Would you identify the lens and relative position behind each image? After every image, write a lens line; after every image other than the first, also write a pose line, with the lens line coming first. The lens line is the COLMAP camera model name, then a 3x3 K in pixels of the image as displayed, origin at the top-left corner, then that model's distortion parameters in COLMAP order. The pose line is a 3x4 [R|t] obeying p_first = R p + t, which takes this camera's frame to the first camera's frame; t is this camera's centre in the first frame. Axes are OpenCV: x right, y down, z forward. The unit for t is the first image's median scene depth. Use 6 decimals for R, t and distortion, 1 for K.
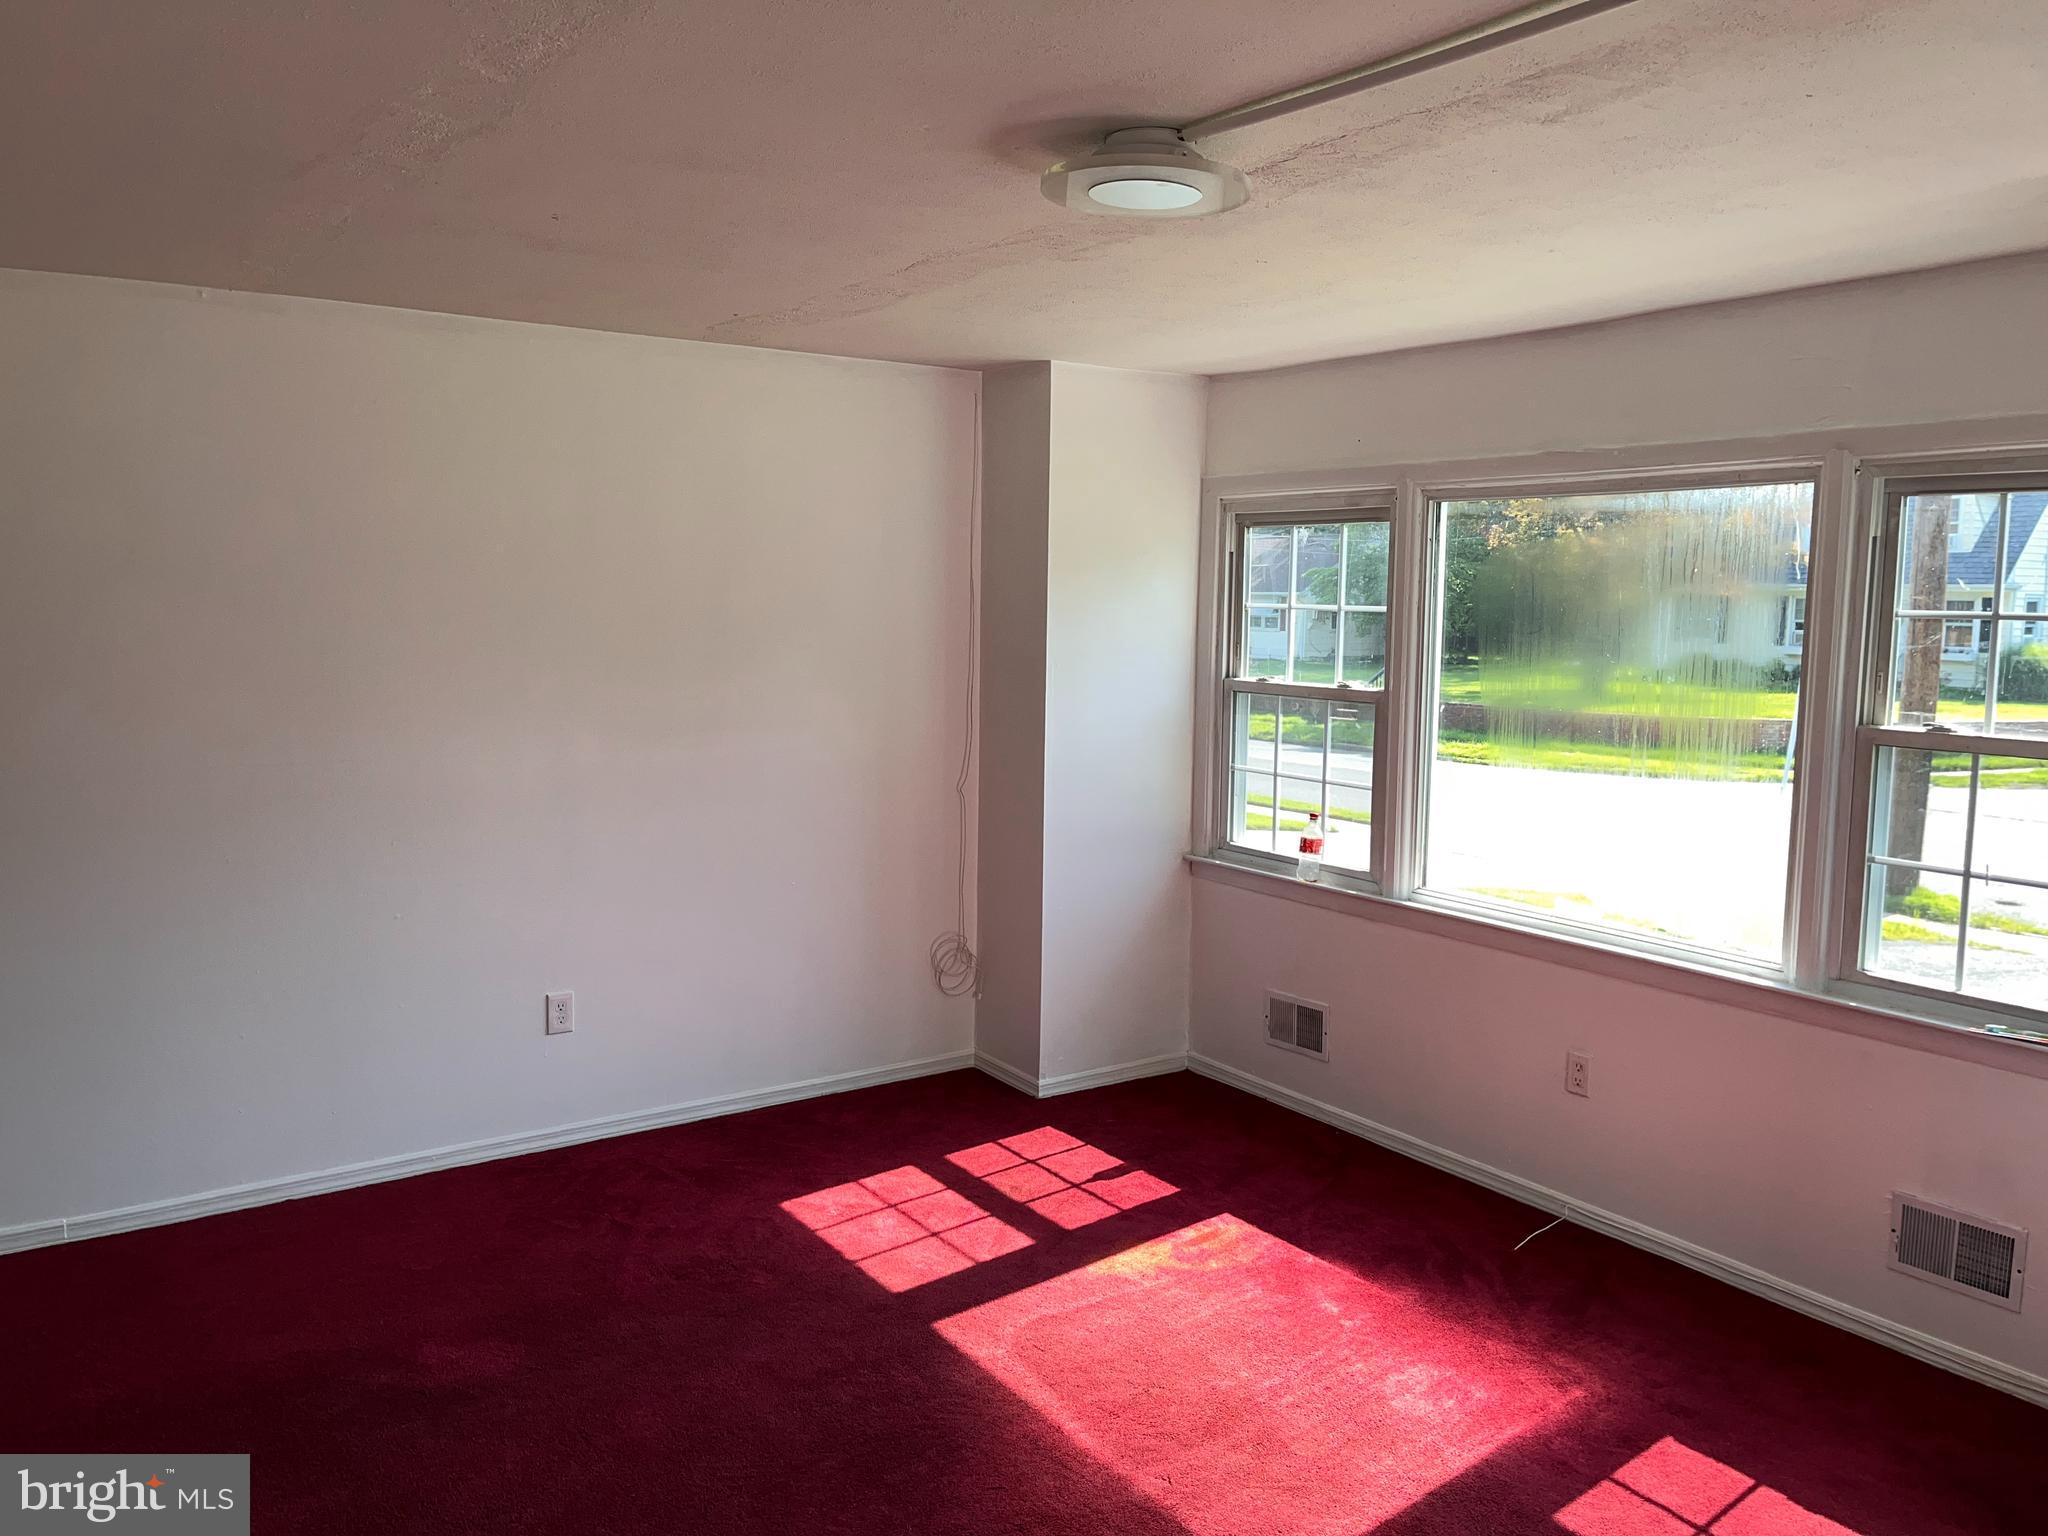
lens RADIAL K [[1564.9, 0, 1016.5], [0, 1564.9, 769.7], [0, 0, 1]] dist [0.009026, -0.002211]
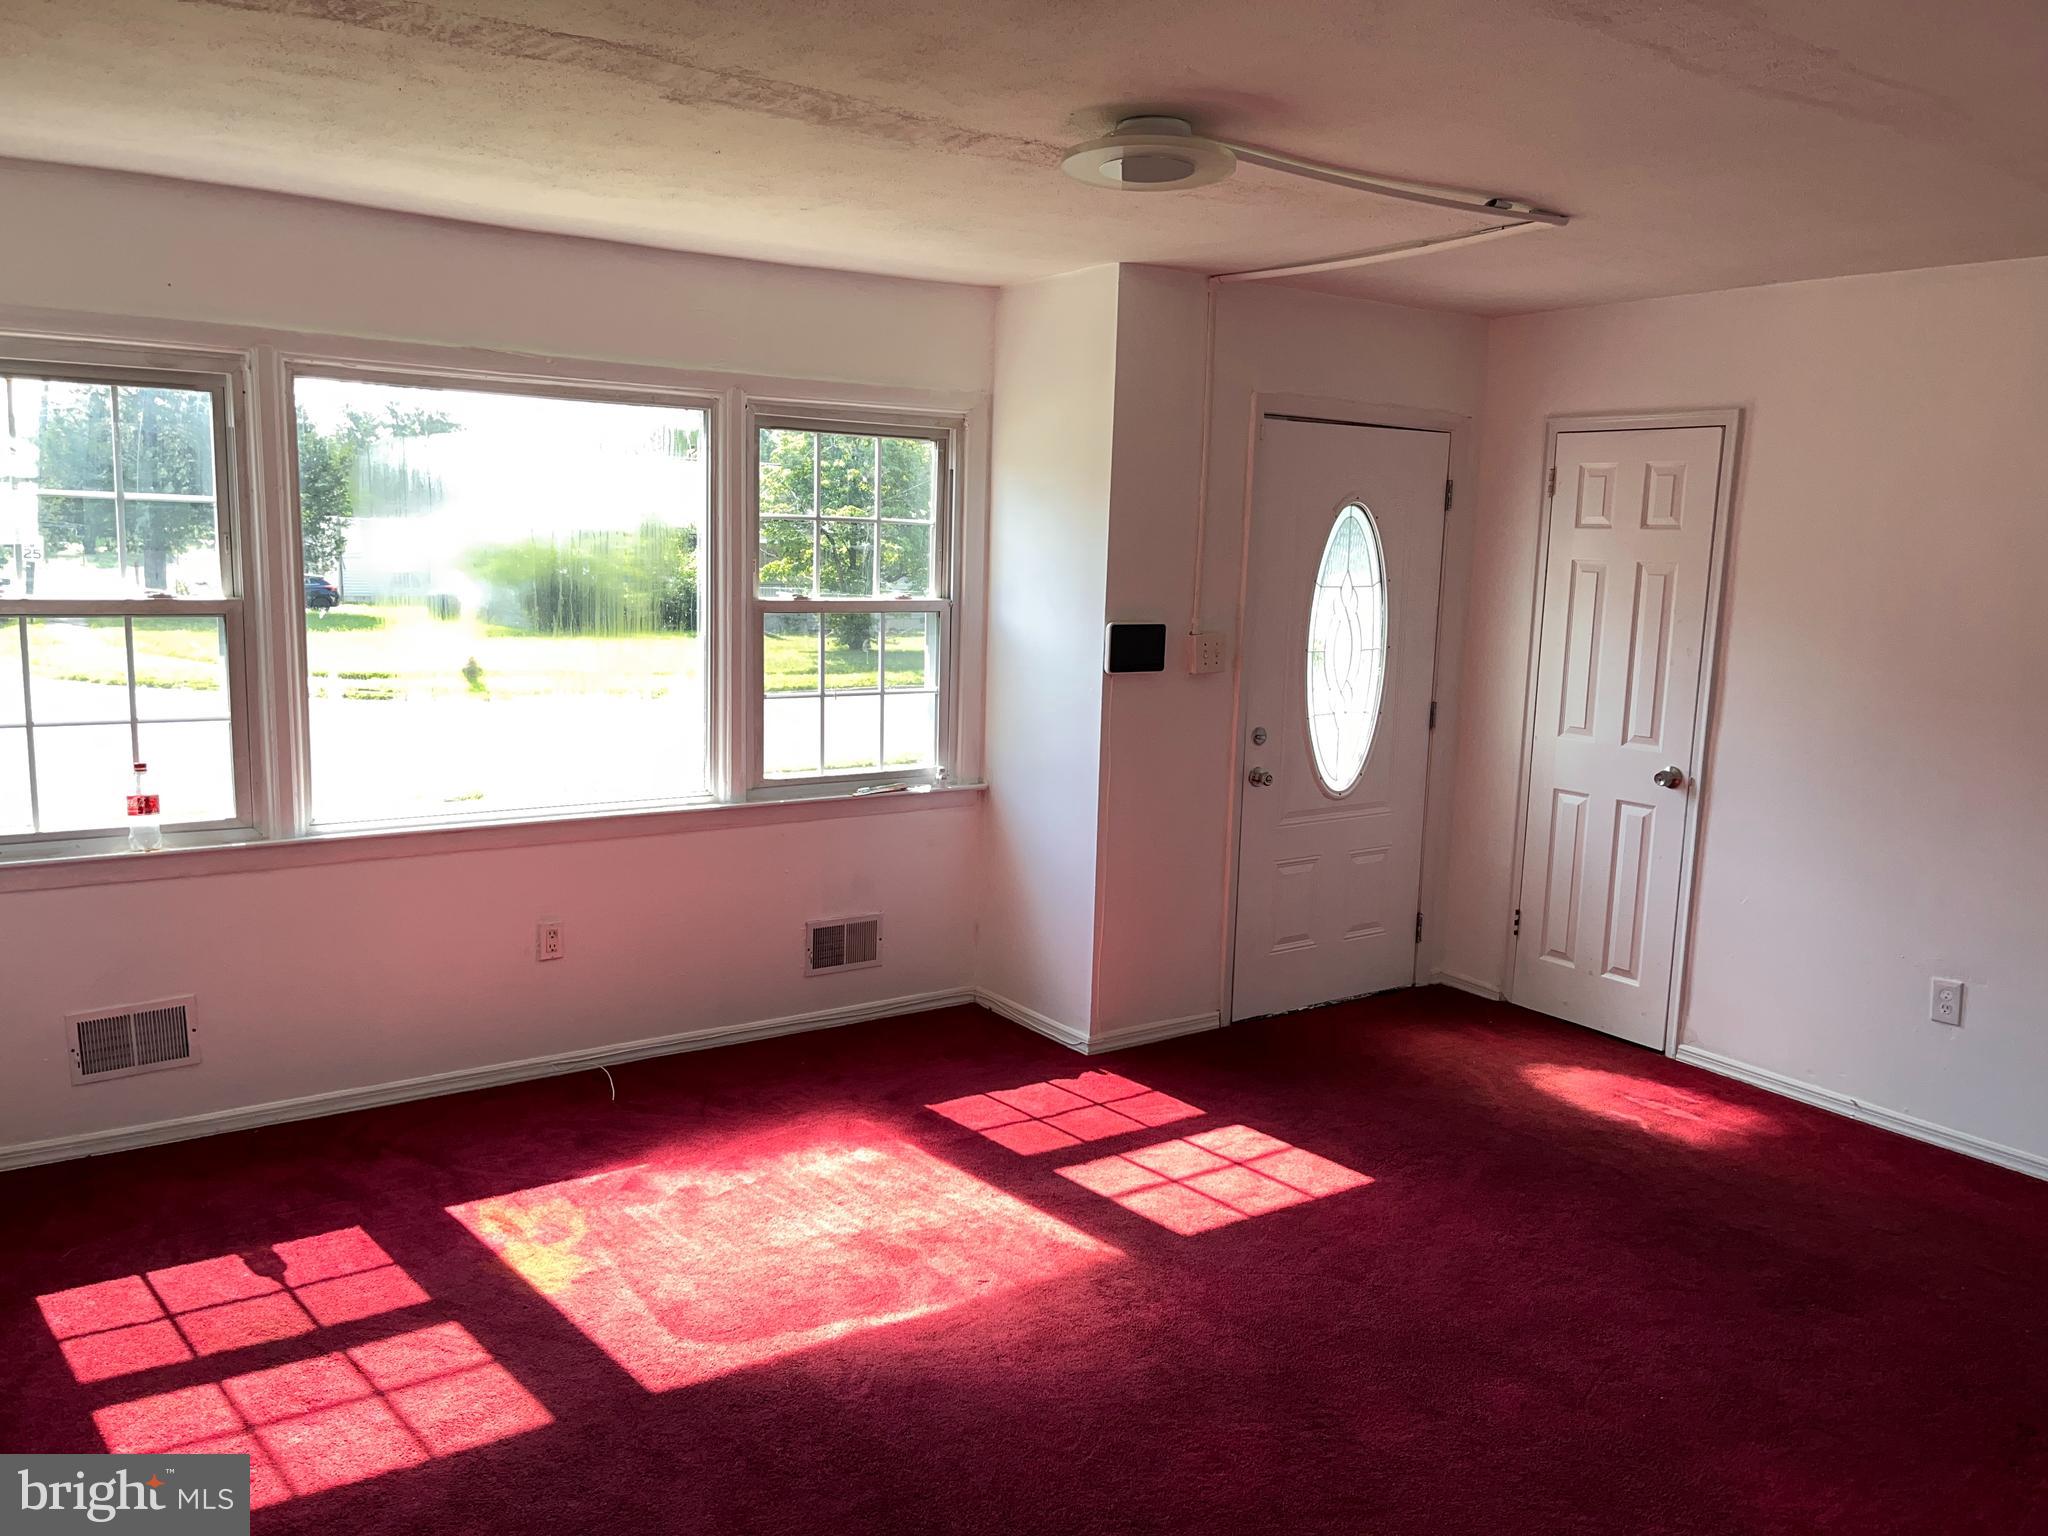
lens RADIAL K [[1564.9, 0, 1016.5], [0, 1564.9, 769.7], [0, 0, 1]] dist [0.009026, -0.002211]
pose [[-0.018752, -0.160103, 0.986922, -0.695322], [0.082344, 0.983495, 0.161111, -0.069565], [-0.996428, 0.084288, -0.005259, 0.676477]]
